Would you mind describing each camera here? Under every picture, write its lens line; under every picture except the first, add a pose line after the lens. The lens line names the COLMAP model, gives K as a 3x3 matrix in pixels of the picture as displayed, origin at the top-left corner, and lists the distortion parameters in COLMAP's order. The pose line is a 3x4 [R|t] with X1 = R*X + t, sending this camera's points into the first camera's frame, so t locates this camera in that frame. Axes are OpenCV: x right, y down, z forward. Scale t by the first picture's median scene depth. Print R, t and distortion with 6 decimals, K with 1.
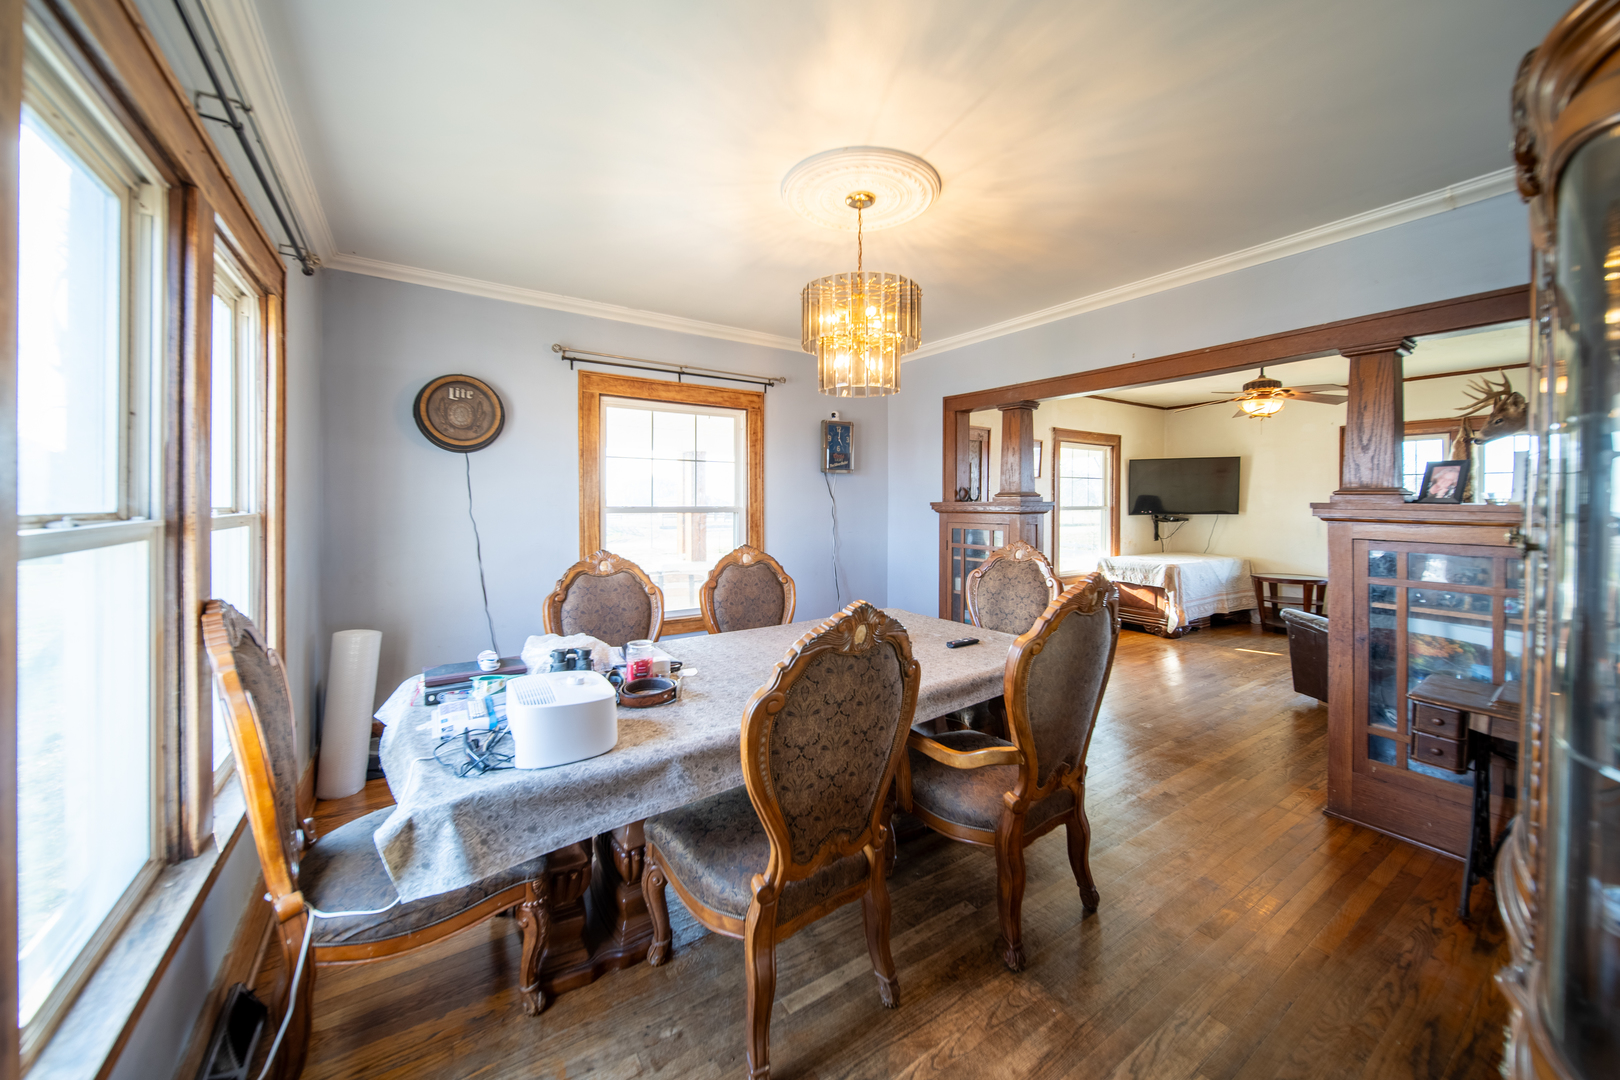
lens RADIAL K [[585.1, 0, 815.0], [0, 585.1, 514.0], [0, 0, 1]] dist [-0.001255, -0.000262]
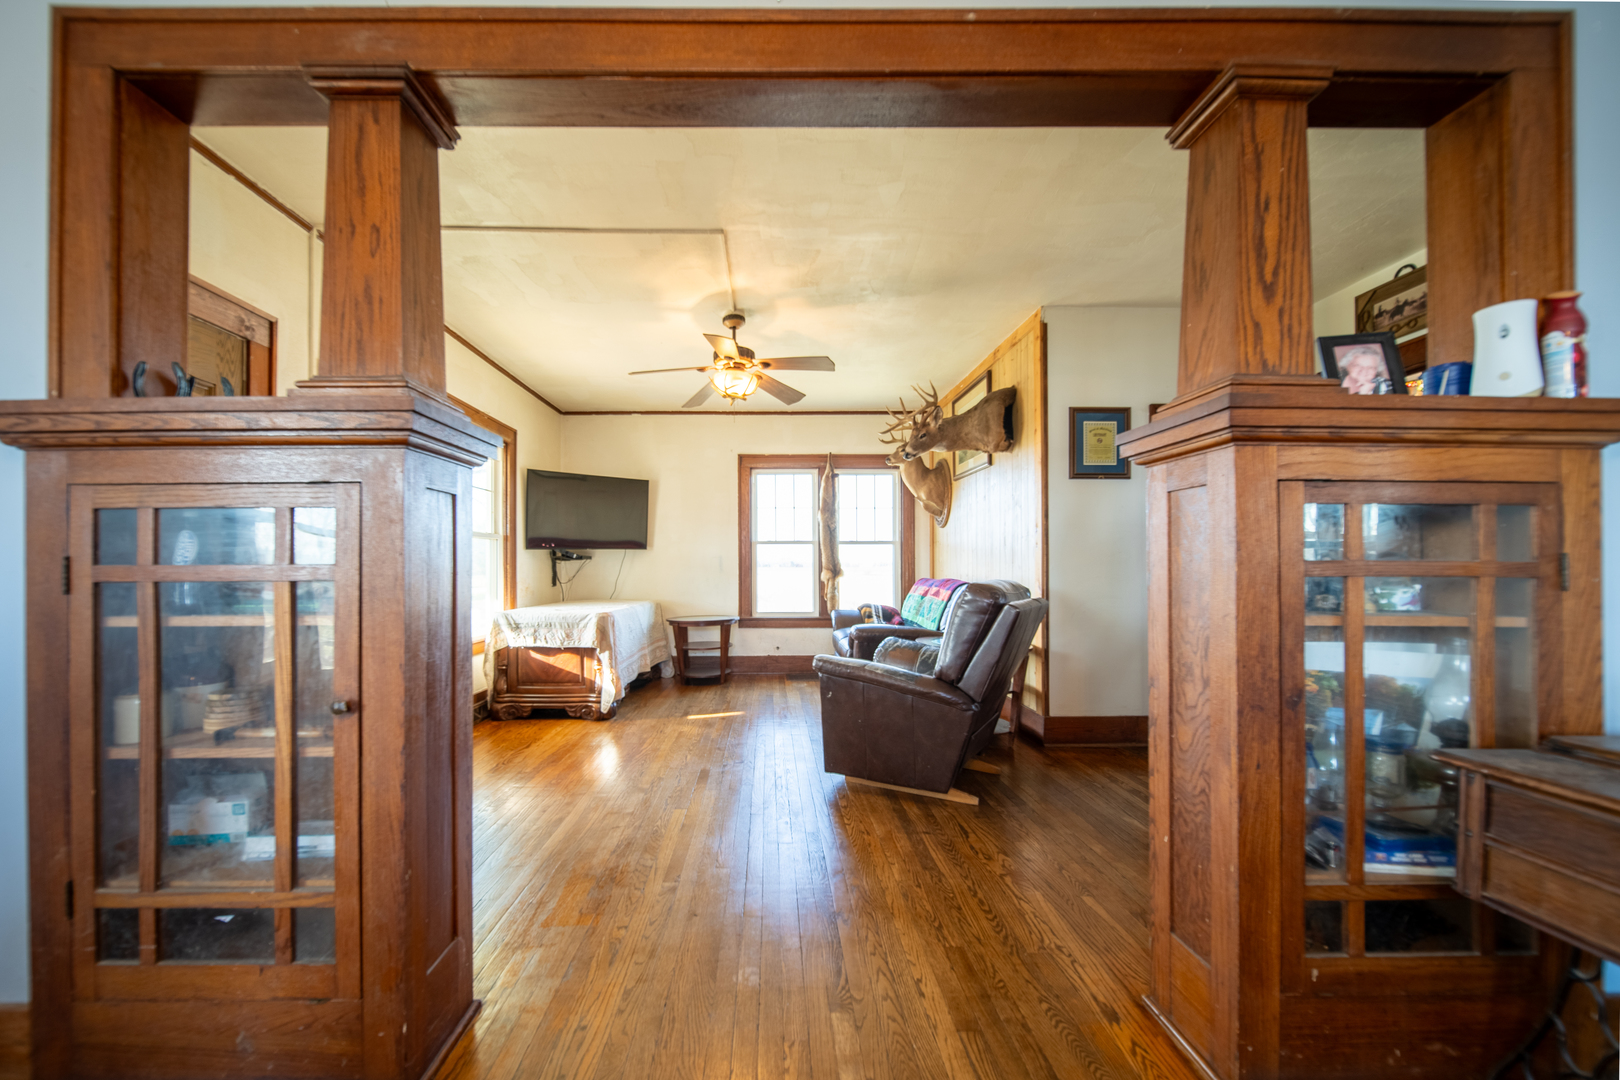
lens RADIAL K [[649.0, 0, 816.9], [0, 649.0, 551.4], [0, 0, 1]] dist [-0.000474, 0.000017]
pose [[0.552346, 0.003807, 0.833606, 0.105740], [0.023353, 0.999526, -0.020038, 0.034706], [-0.833288, 0.030535, 0.551996, 0.356033]]
